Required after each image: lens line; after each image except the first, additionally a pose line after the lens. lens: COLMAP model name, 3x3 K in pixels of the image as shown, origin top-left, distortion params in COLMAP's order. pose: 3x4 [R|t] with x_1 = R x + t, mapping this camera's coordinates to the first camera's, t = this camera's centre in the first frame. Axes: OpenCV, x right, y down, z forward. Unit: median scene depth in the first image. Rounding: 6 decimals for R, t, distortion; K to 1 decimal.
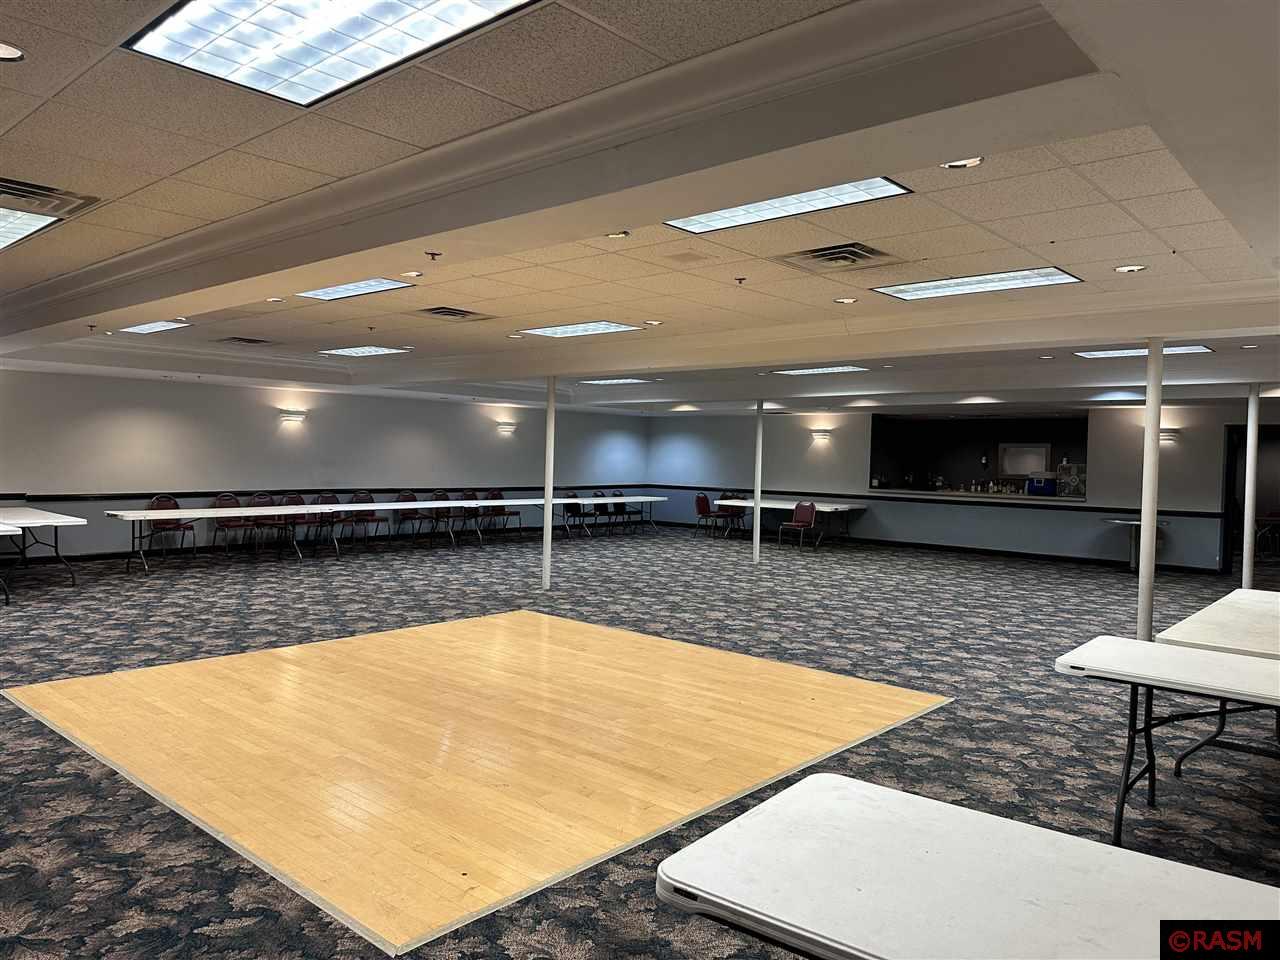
lens RADIAL K [[904.0, 0, 688.9], [0, 904.0, 476.7], [0, 0, 1]] dist [0.005032, -0.003613]
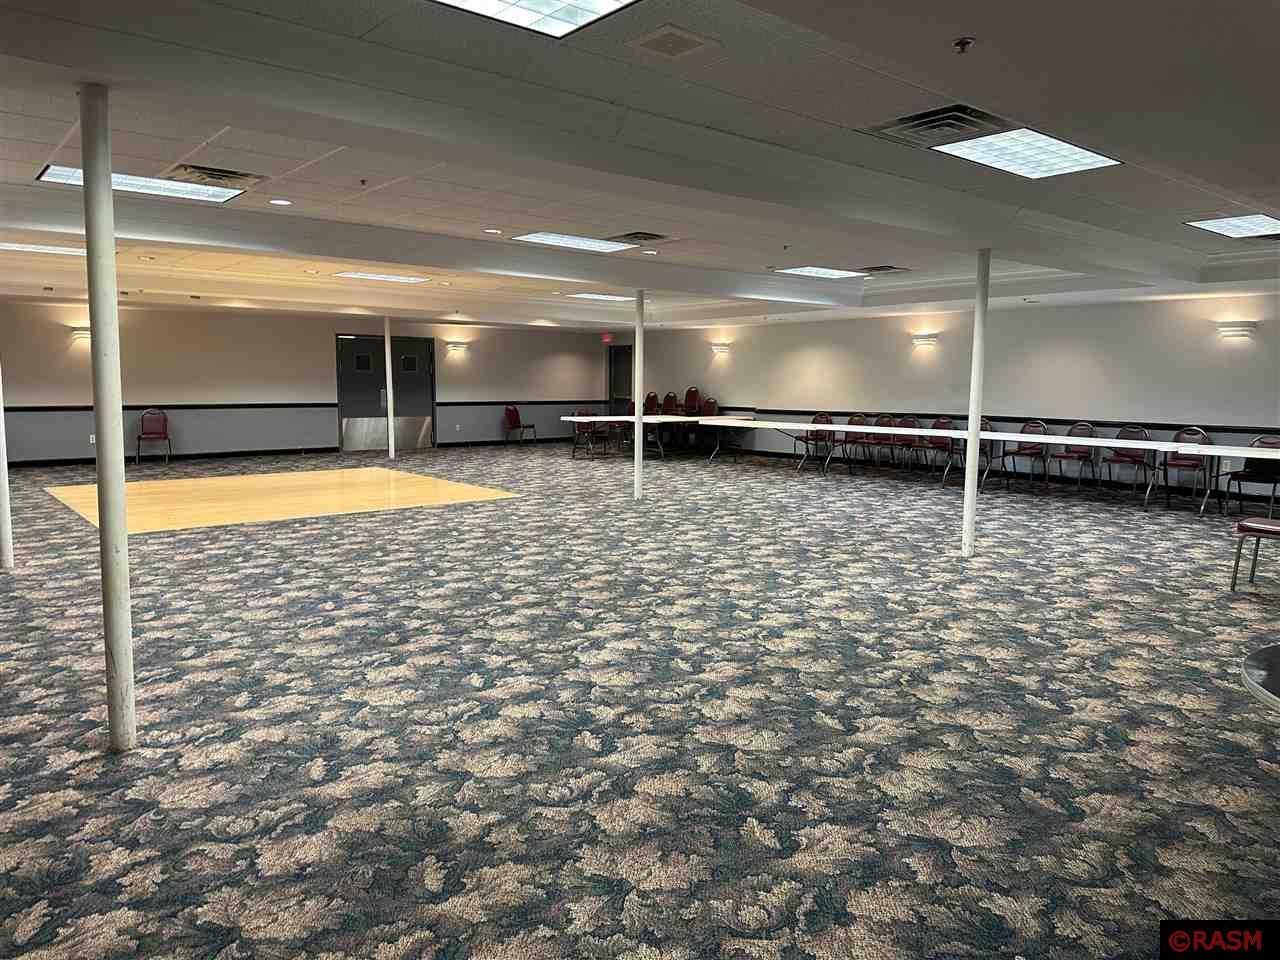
lens RADIAL K [[861.9, 0, 646.6], [0, 861.9, 475.5], [0, 0, 1]] dist [0.009434, 0.001941]
pose [[-0.163547, 0.092219, -0.982216, 0.607878], [-0.028053, 0.994784, 0.098070, -0.002992], [0.986137, 0.043594, -0.160107, 0.913613]]
